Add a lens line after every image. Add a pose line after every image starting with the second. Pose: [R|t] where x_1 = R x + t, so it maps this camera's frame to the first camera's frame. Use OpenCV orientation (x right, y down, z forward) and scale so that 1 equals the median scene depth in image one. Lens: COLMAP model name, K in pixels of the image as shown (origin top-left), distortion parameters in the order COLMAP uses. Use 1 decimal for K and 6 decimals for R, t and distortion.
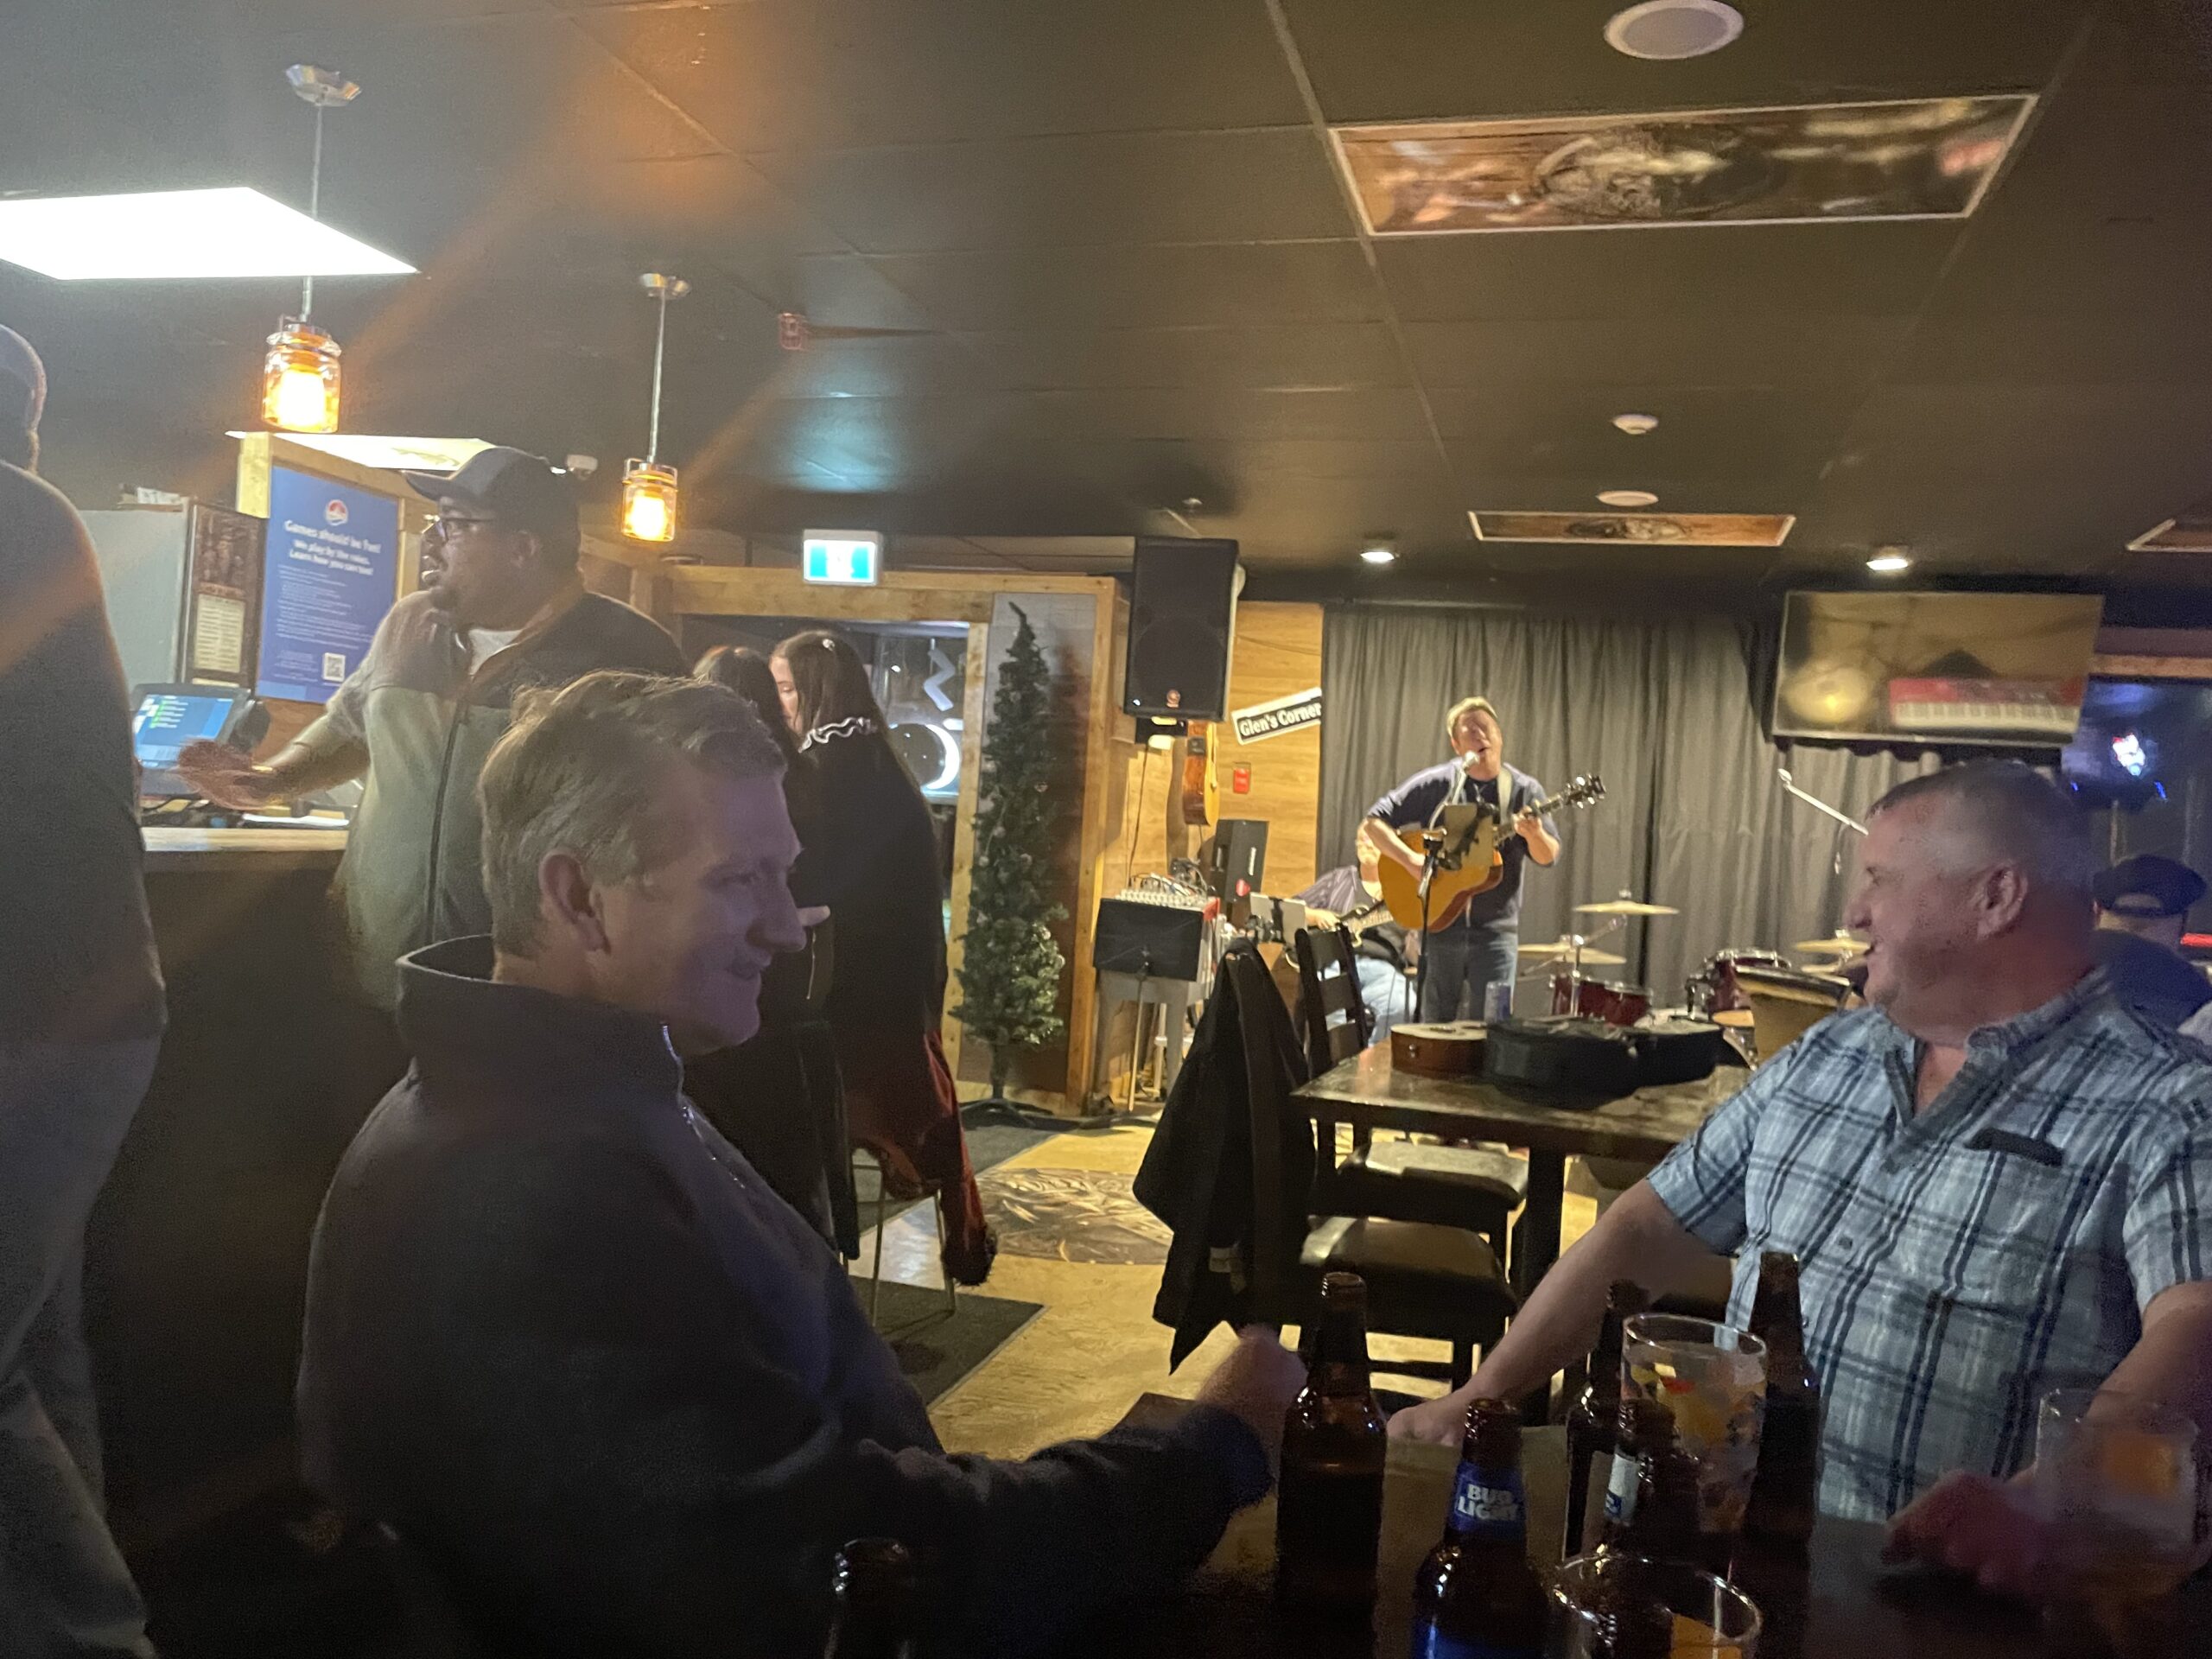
lens RADIAL K [[1676.4, 0, 1115.0], [0, 1676.4, 823.6], [0, 0, 1]] dist [0.097962, -0.128617]
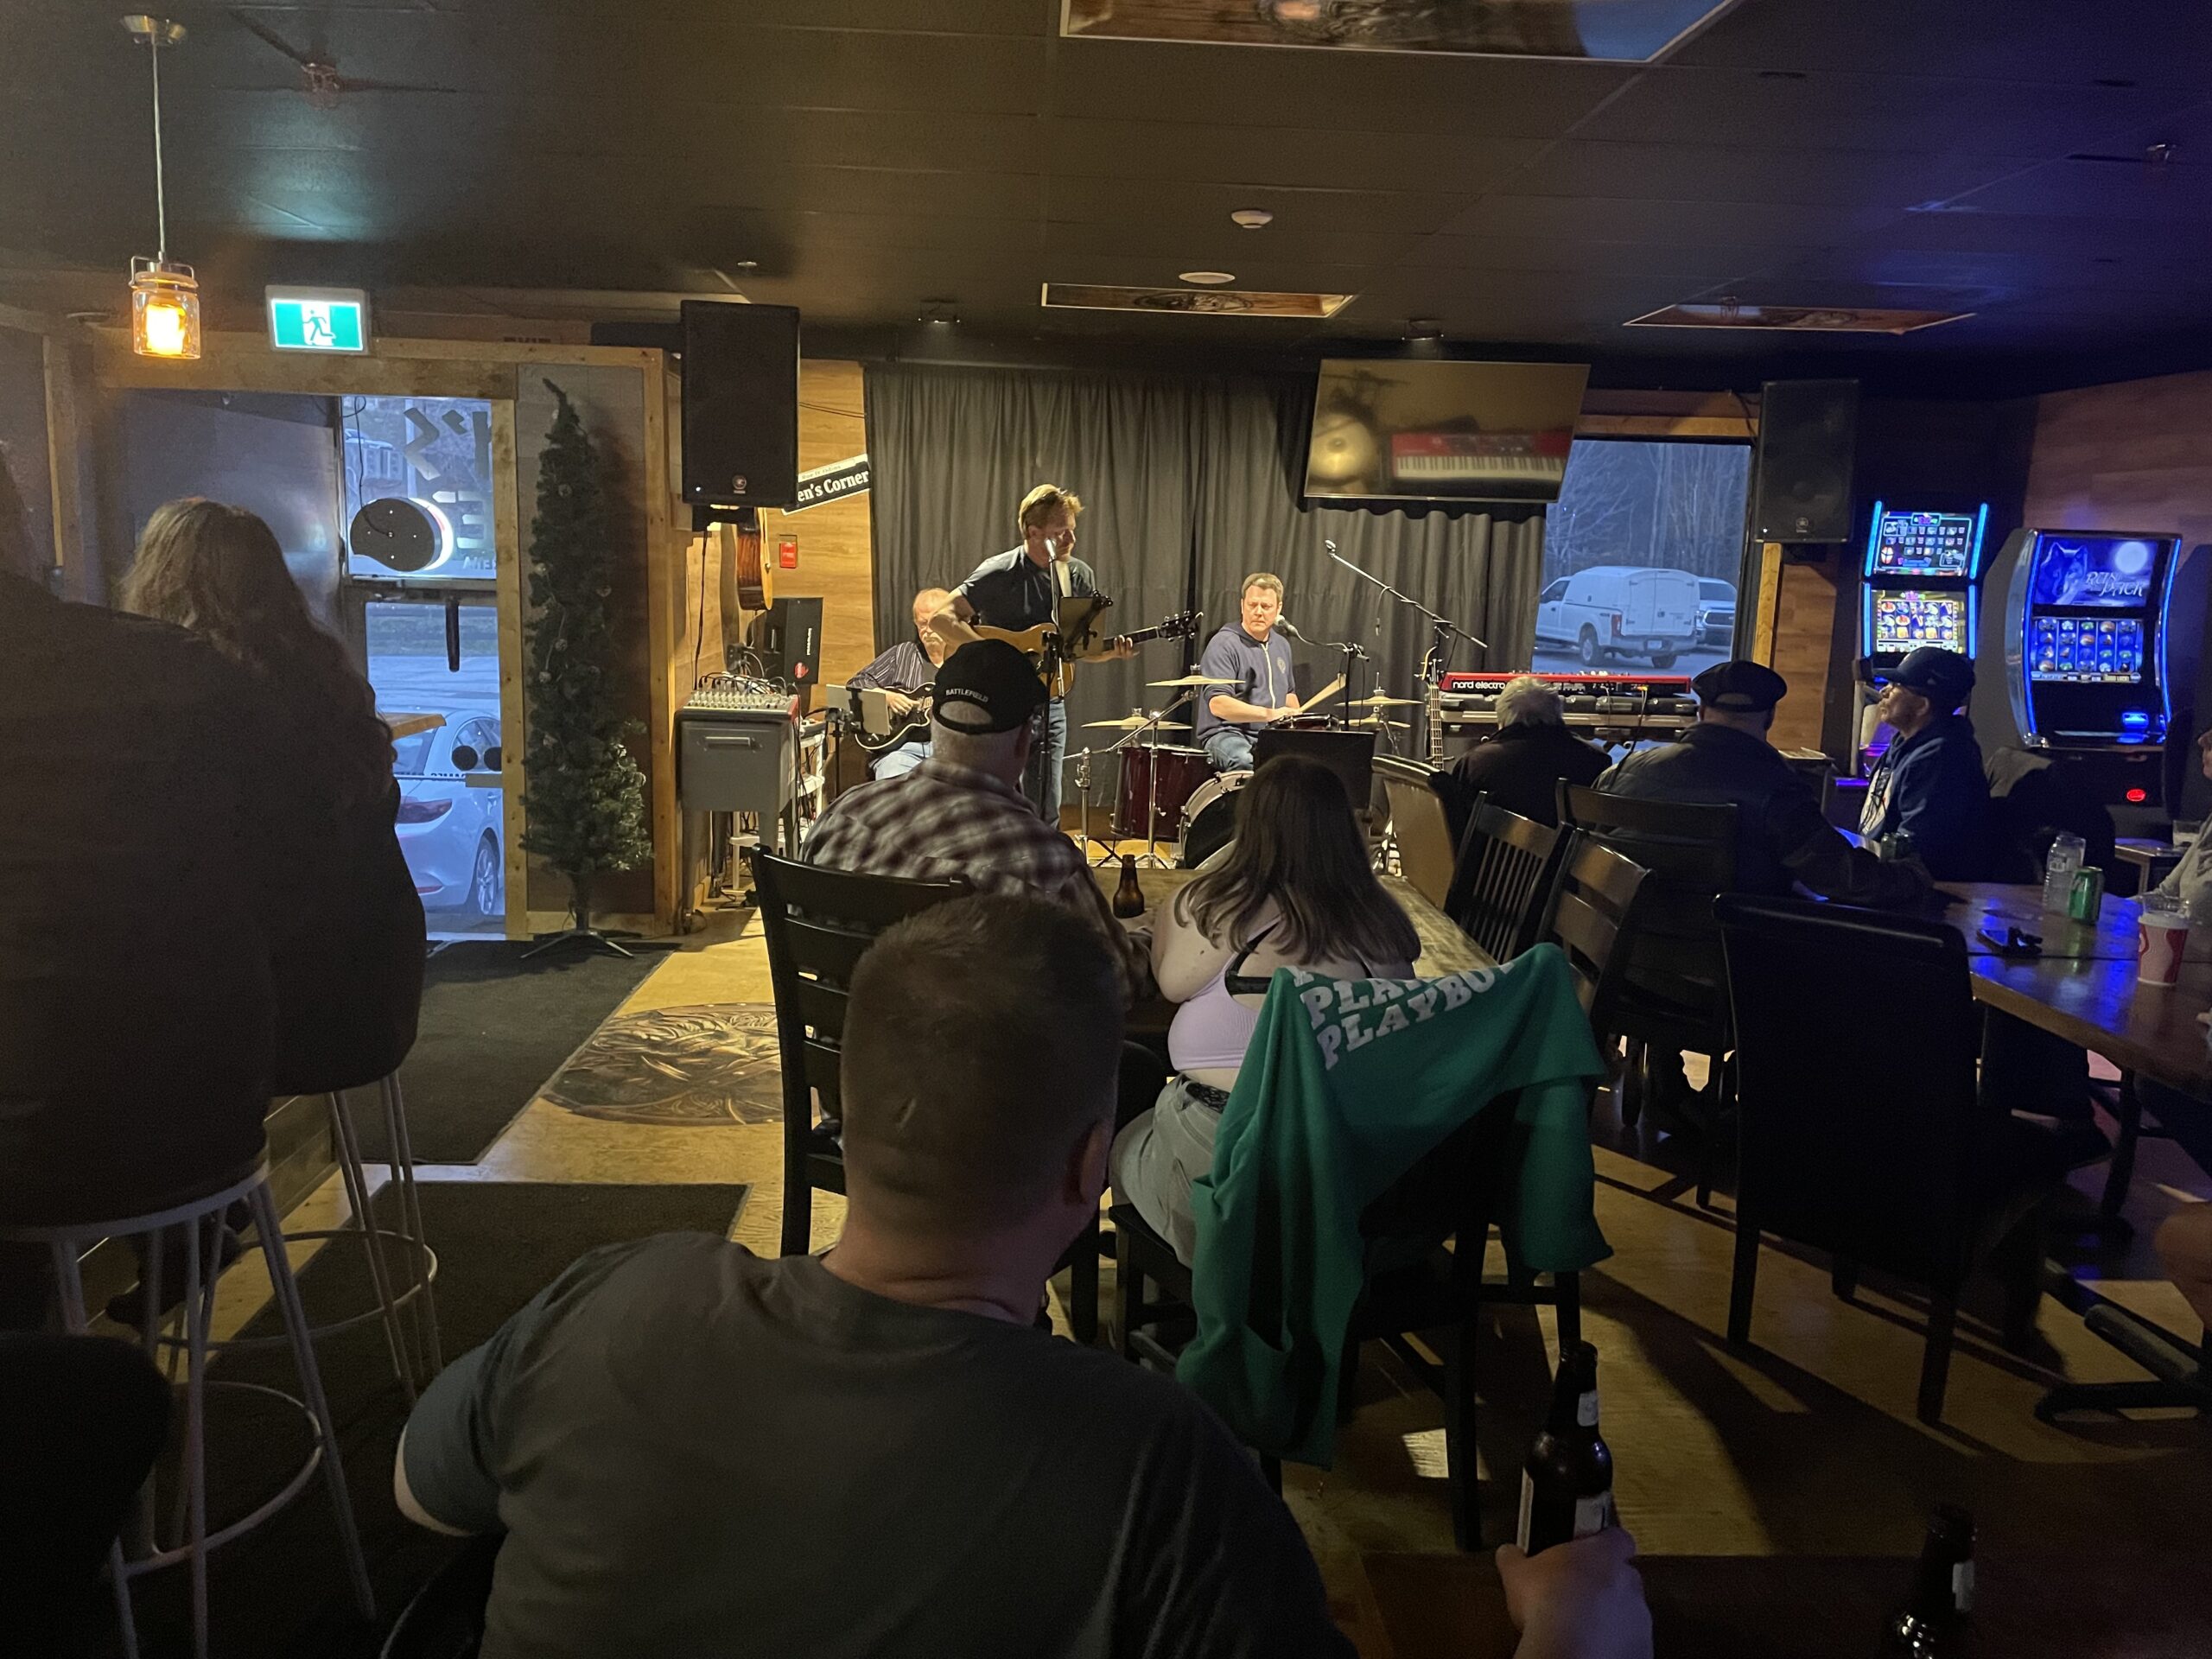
lens RADIAL K [[1676.4, 0, 1097.4], [0, 1676.4, 810.4], [0, 0, 1]] dist [0.097962, -0.128617]
pose [[0.947636, -0.087808, 0.307042, -0.077610], [0.035362, 0.984396, 0.172378, -0.050212], [-0.317387, -0.152495, 0.935954, 0.040366]]
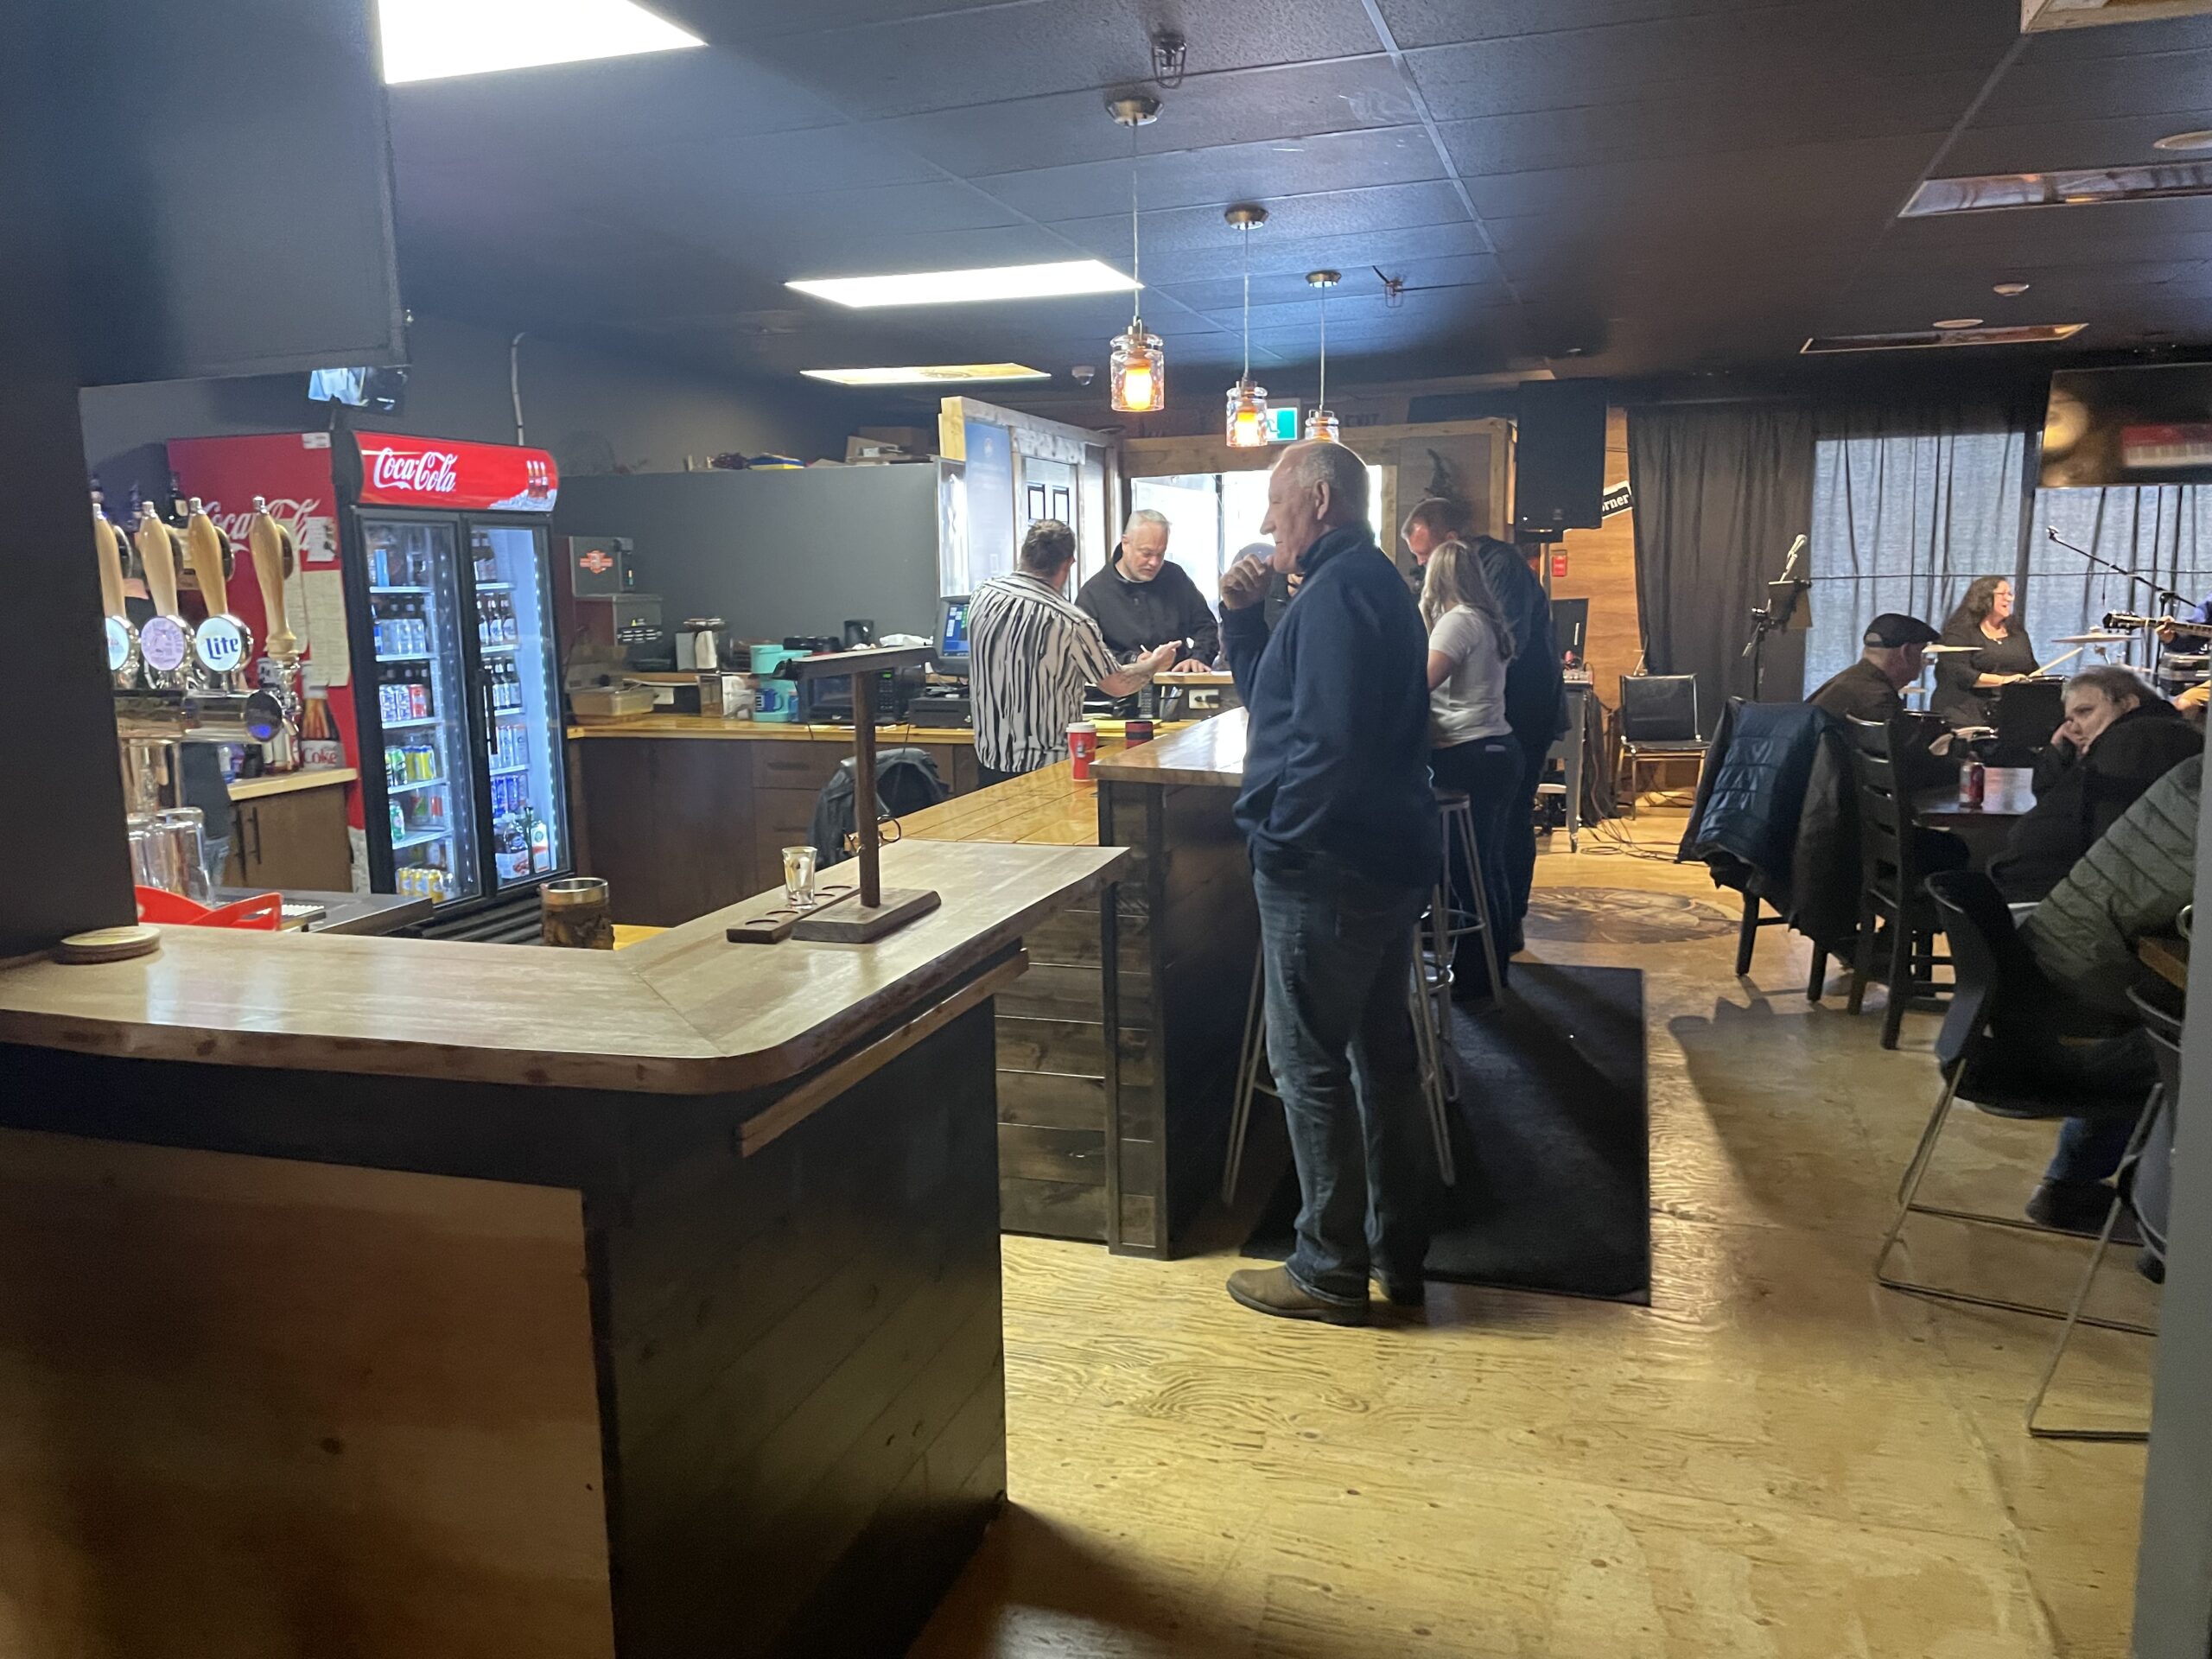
lens RADIAL K [[1676.4, 0, 1067.6], [0, 1676.4, 826.8], [0, 0, 1]] dist [0.097962, -0.128617]
pose [[0.995207, -0.081446, -0.054122, -0.269695], [0.088471, 0.985688, 0.143496, -0.056147], [0.041661, -0.147597, 0.988170, -0.276696]]
